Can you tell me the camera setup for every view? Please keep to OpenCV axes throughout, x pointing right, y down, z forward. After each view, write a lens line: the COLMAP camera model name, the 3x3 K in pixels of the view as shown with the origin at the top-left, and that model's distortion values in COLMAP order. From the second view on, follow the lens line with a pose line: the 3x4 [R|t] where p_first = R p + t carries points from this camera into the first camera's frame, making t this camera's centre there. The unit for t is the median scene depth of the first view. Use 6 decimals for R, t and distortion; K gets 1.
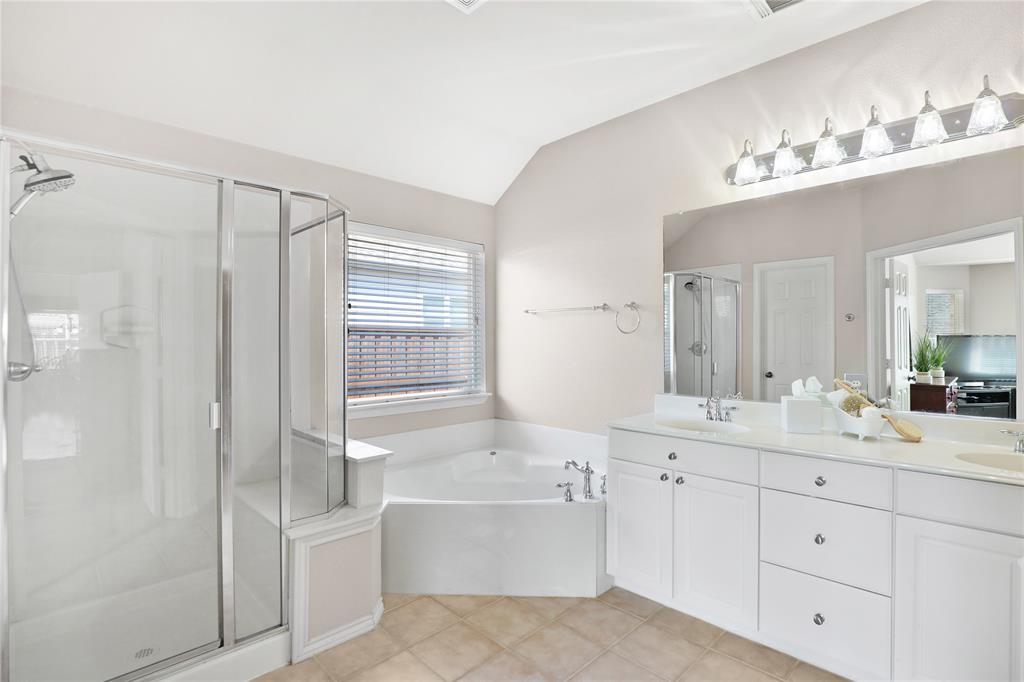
lens RADIAL K [[495.8, 0, 516.5], [0, 495.8, 335.9], [0, 0, 1]] dist [-0.001606, -0.001385]
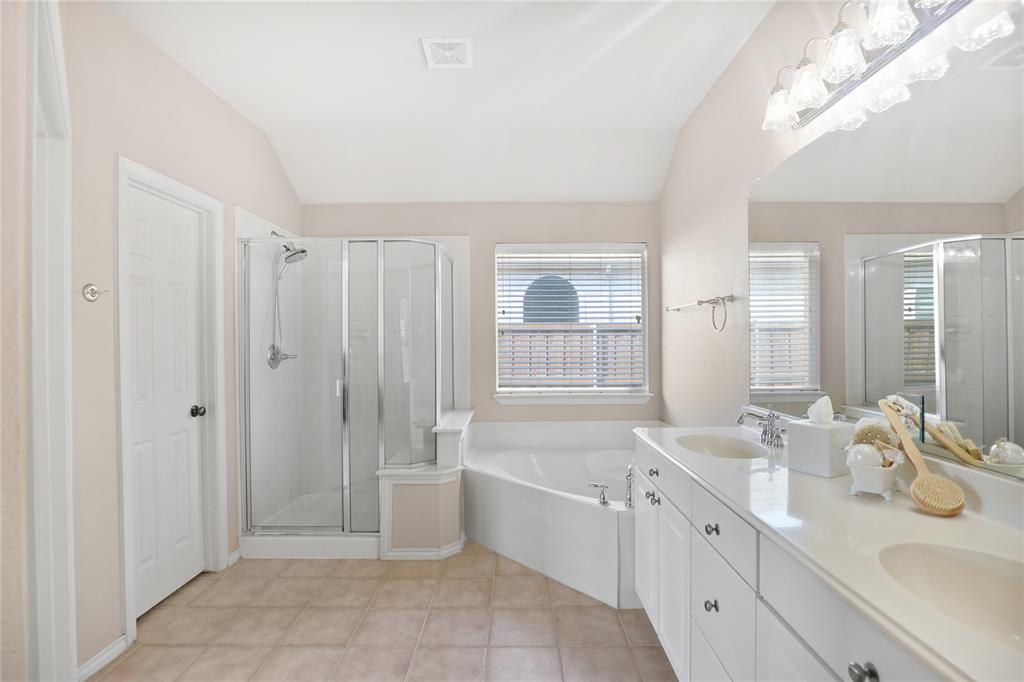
lens RADIAL K [[495.8, 0, 513.3], [0, 495.8, 339.9], [0, 0, 1]] dist [-0.001606, -0.001385]
pose [[0.710400, -0.003382, -0.703790, 0.699107], [0.013524, 0.999869, 0.008846, -0.003596], [0.703668, -0.015803, 0.710353, 0.186847]]
